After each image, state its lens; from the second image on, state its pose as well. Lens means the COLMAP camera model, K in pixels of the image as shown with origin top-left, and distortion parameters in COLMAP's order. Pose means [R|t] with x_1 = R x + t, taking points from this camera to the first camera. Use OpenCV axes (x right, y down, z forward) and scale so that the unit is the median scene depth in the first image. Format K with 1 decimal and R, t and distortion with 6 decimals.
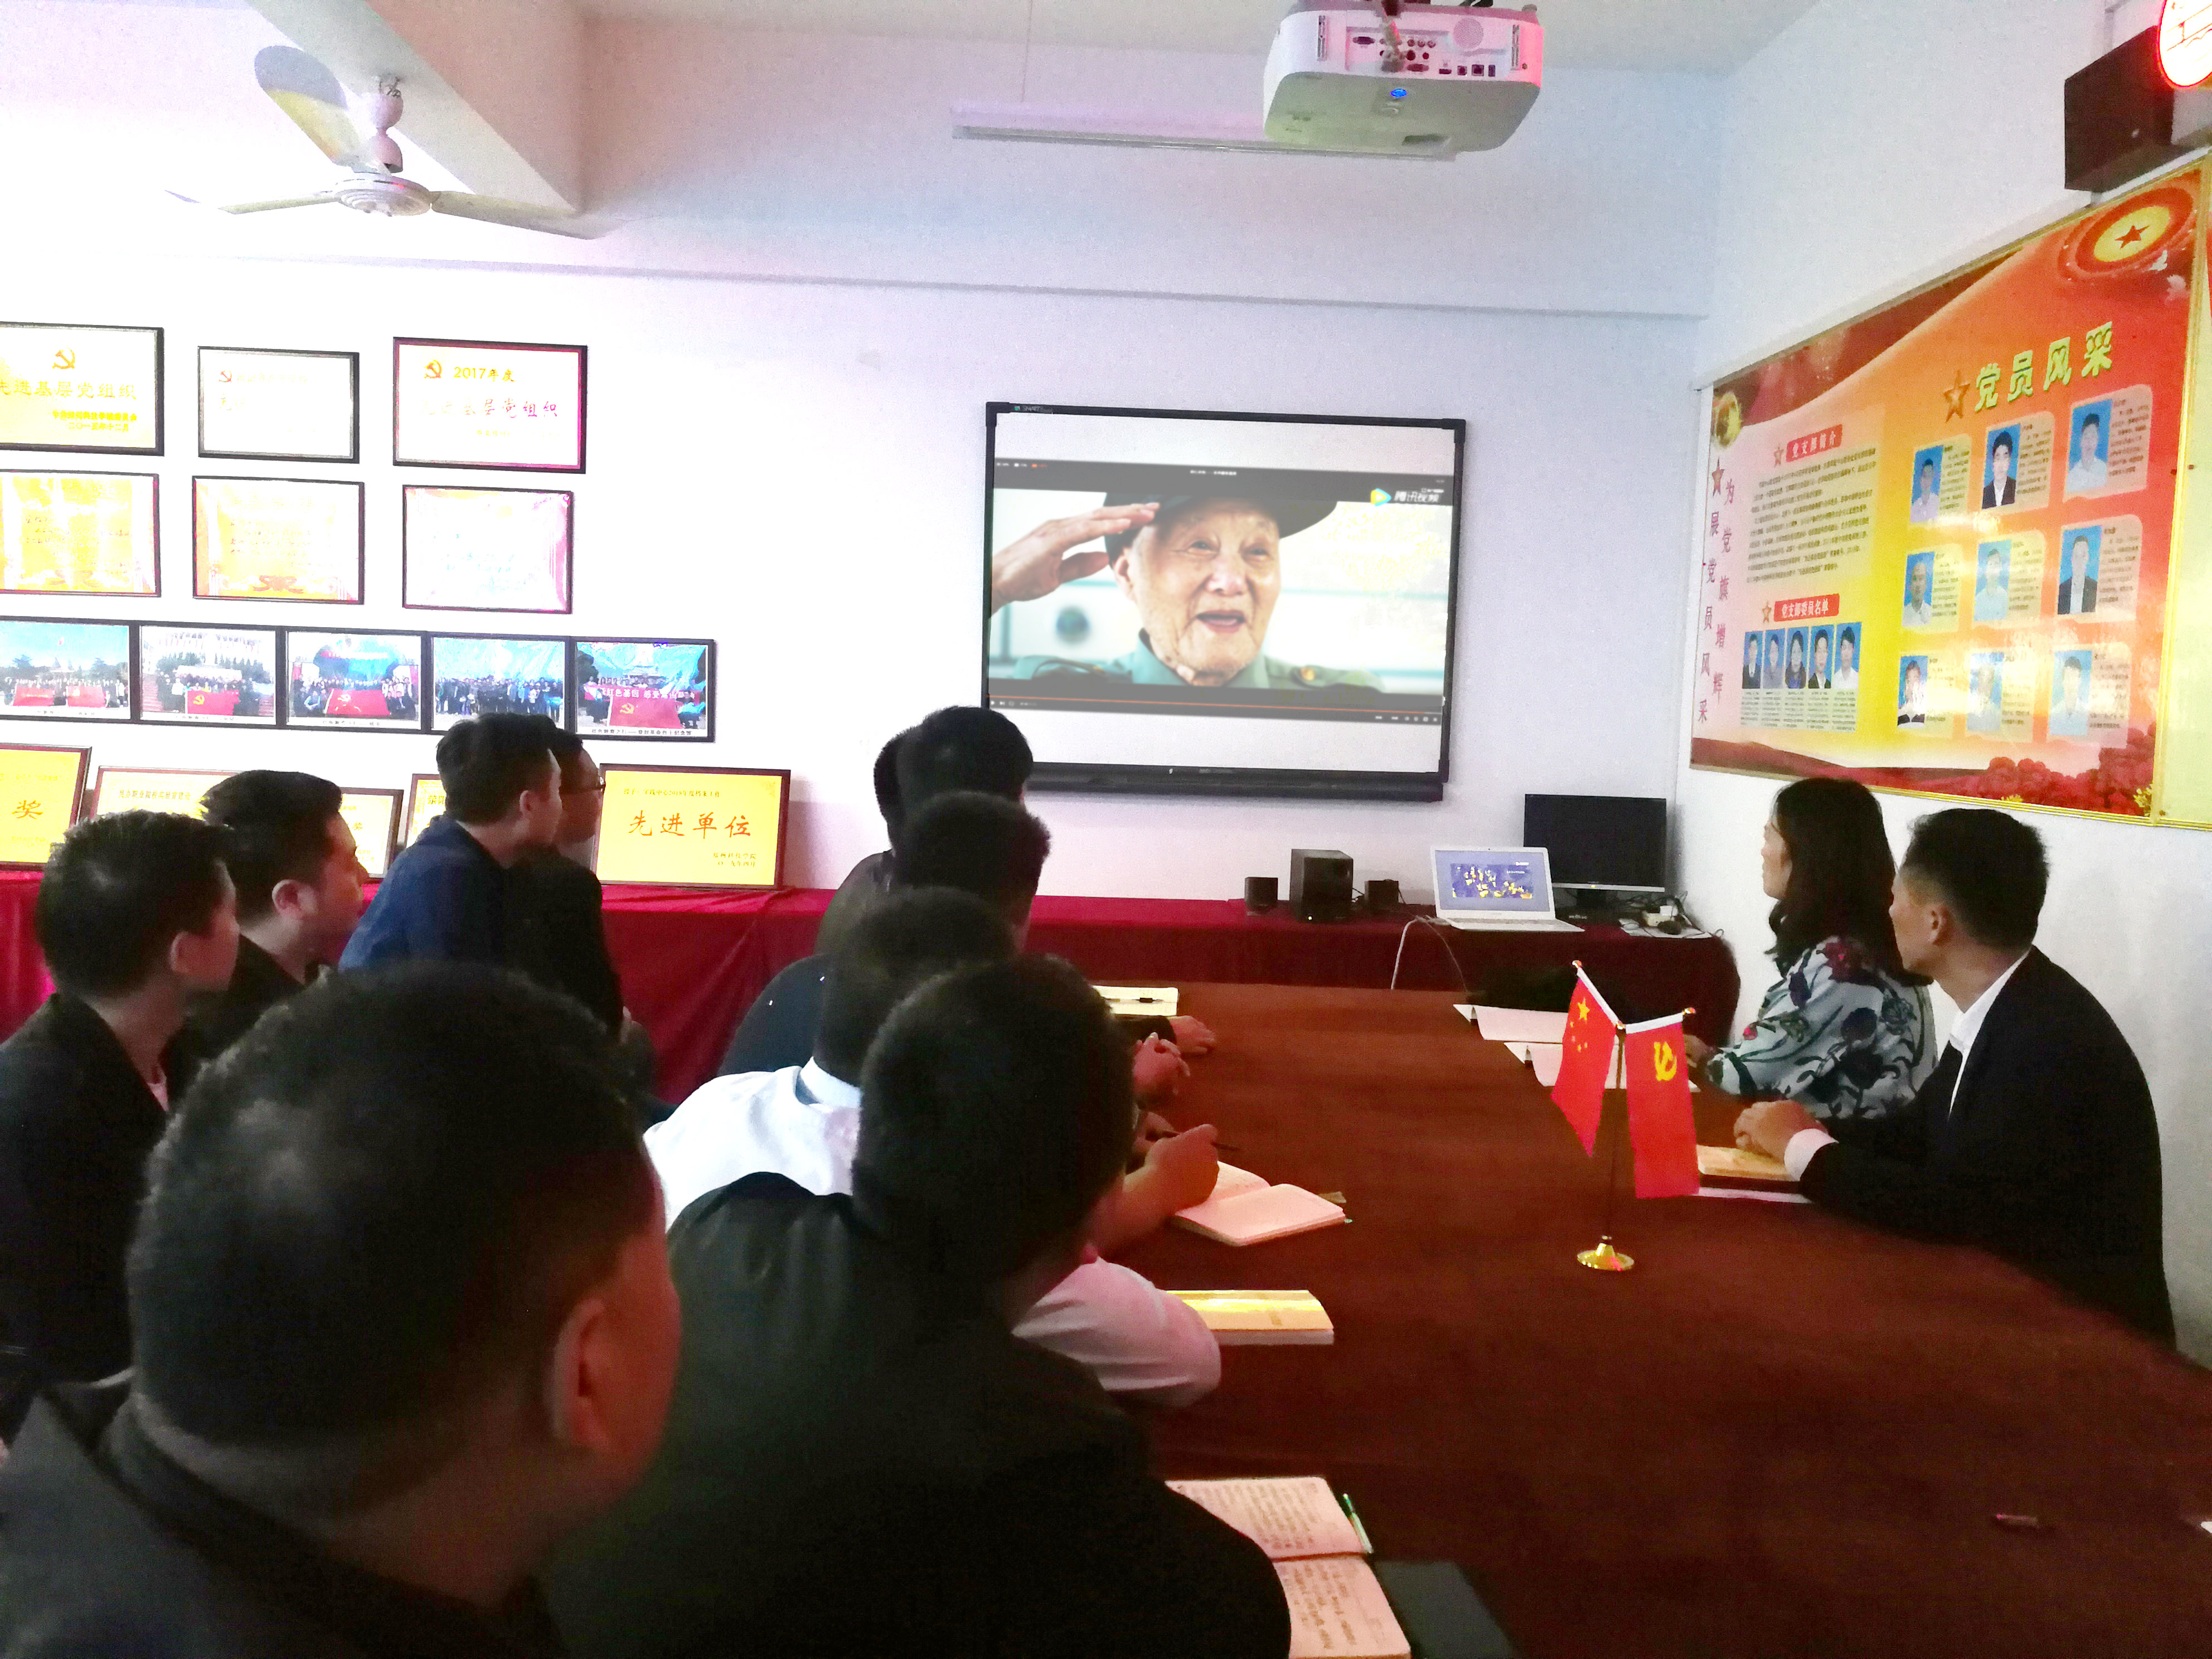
lens RADIAL K [[1756.4, 0, 1106.0], [0, 1756.4, 829.5], [0, 0, 1]] dist [0.075718, -0.091413]
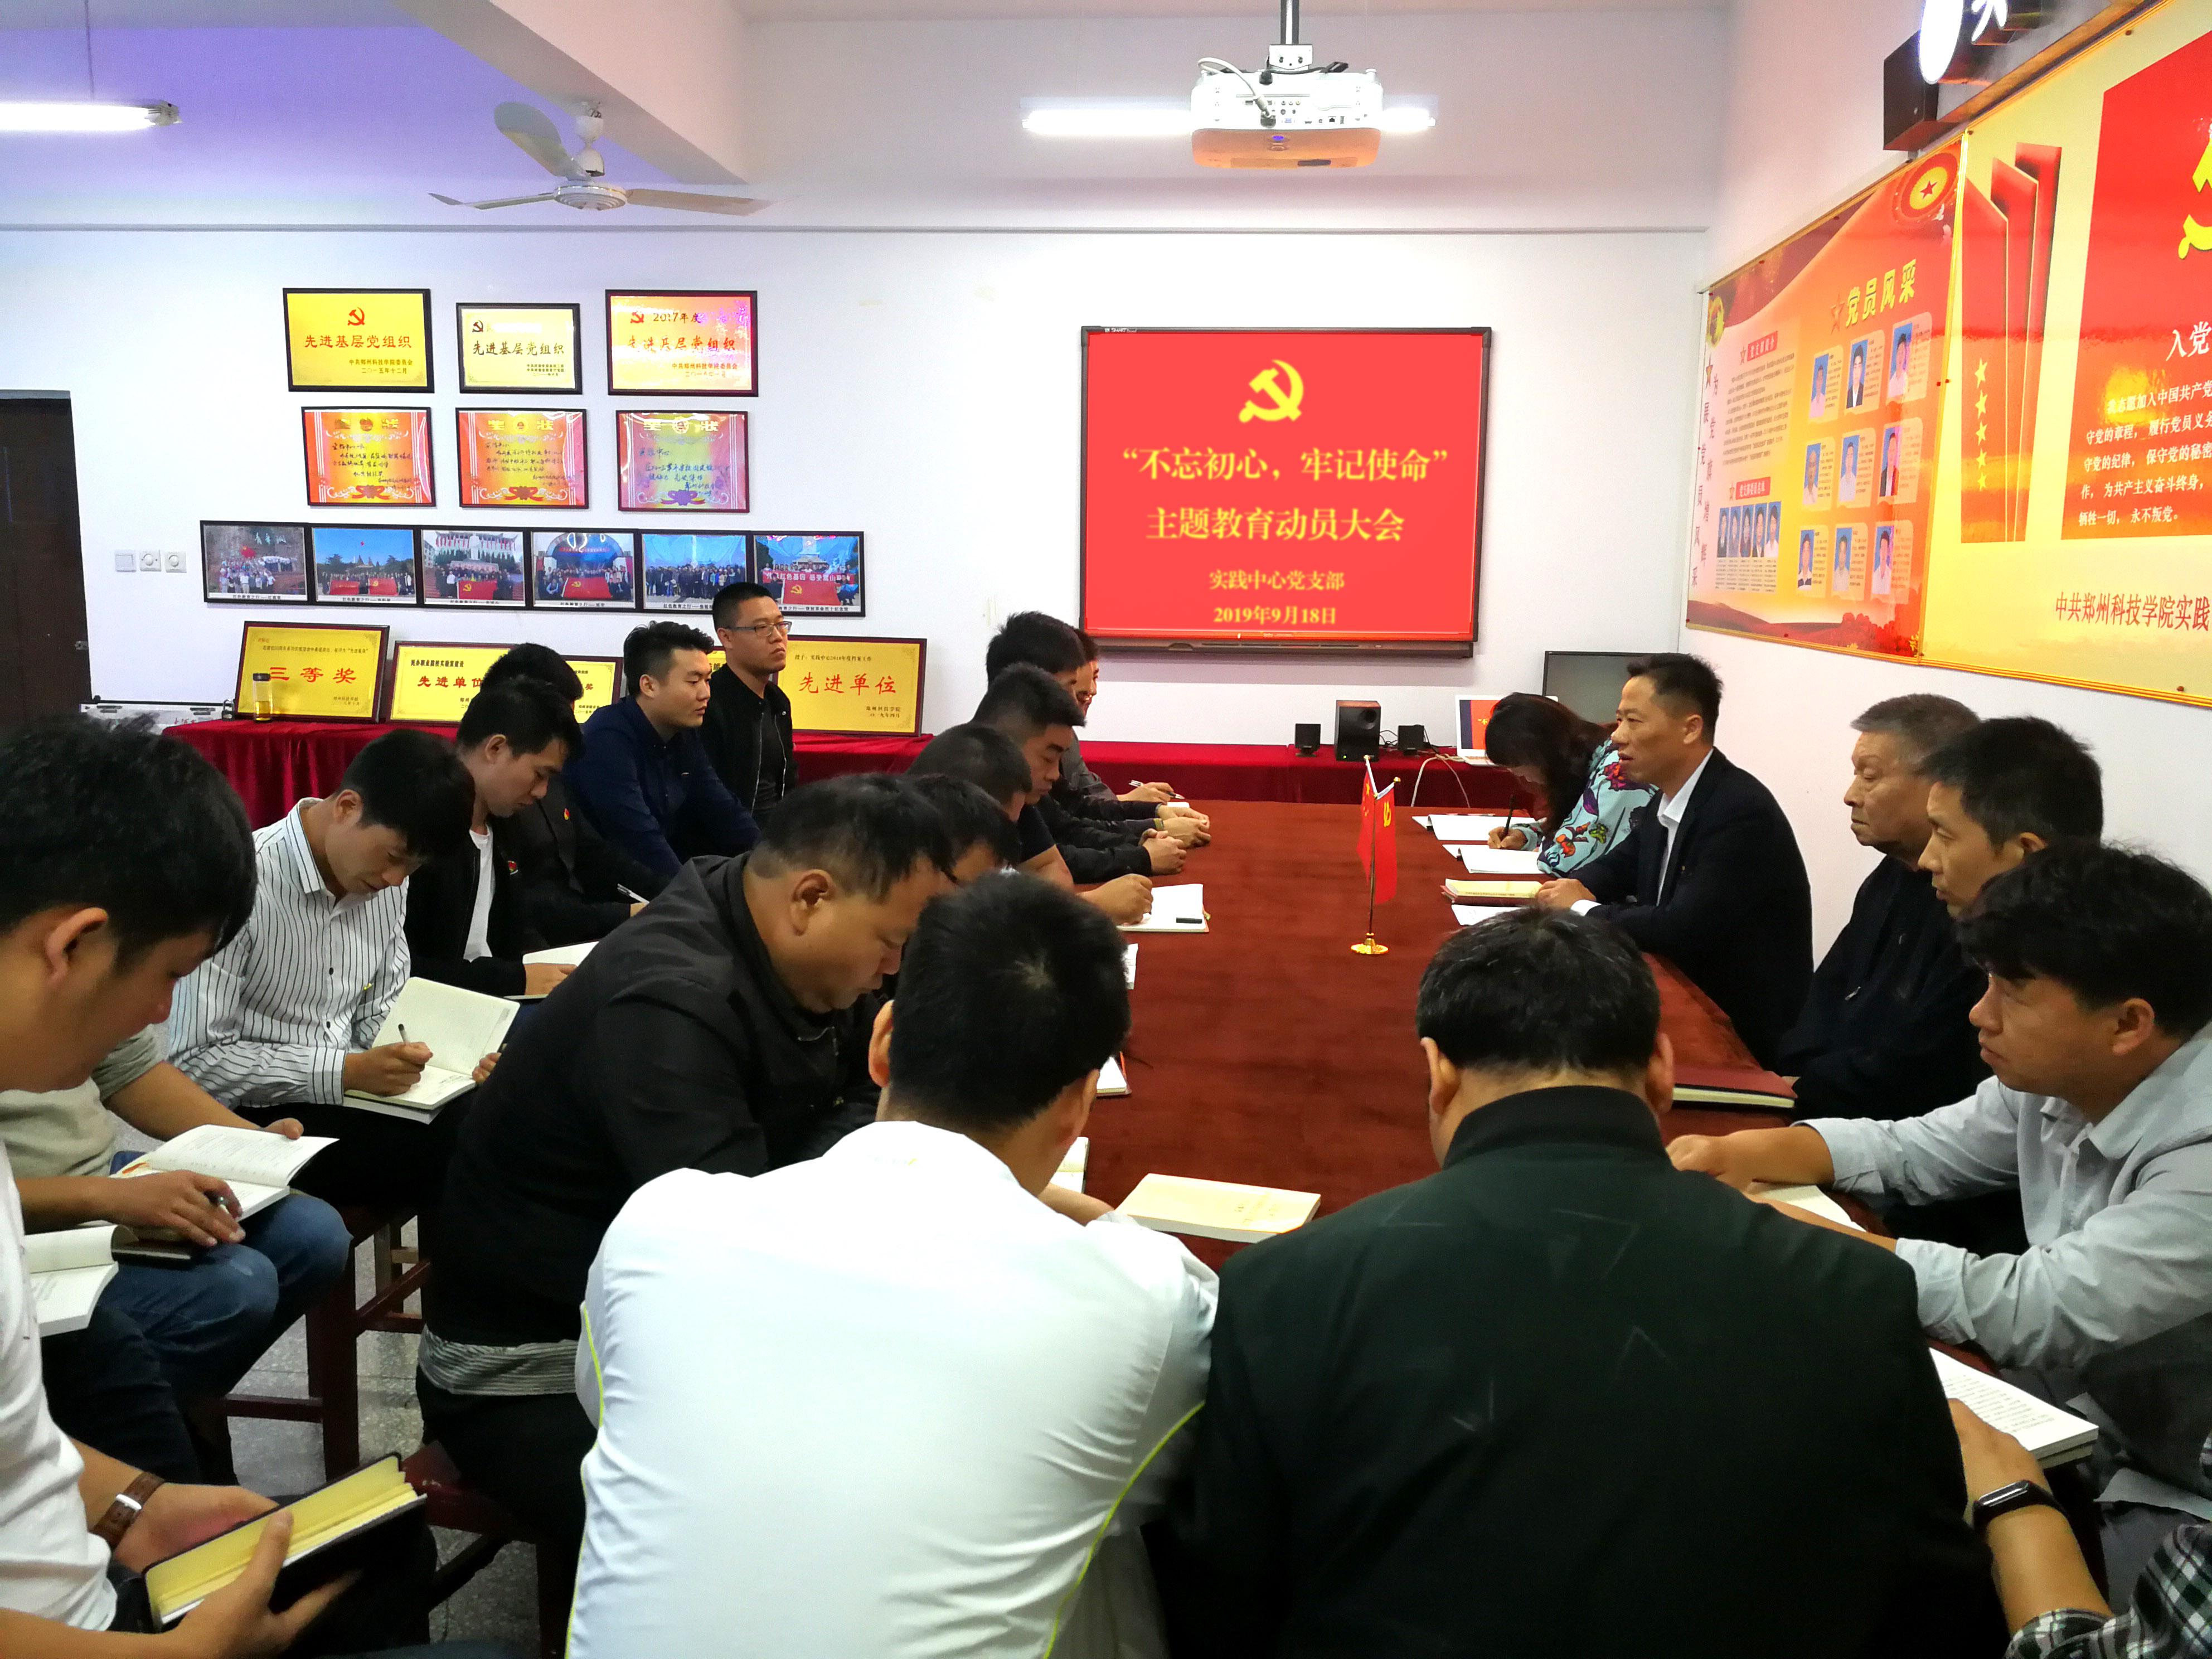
lens RADIAL K [[1770.0, 0, 1106.0], [0, 1770.0, 829.5], [0, 0, 1]] dist [0.052195, -0.047925]
pose [[0.992316, 0.001378, -0.123723, 0.101384], [0.007399, 0.997487, 0.070460, 0.013184], [0.123510, -0.070834, 0.989812, -0.216227]]
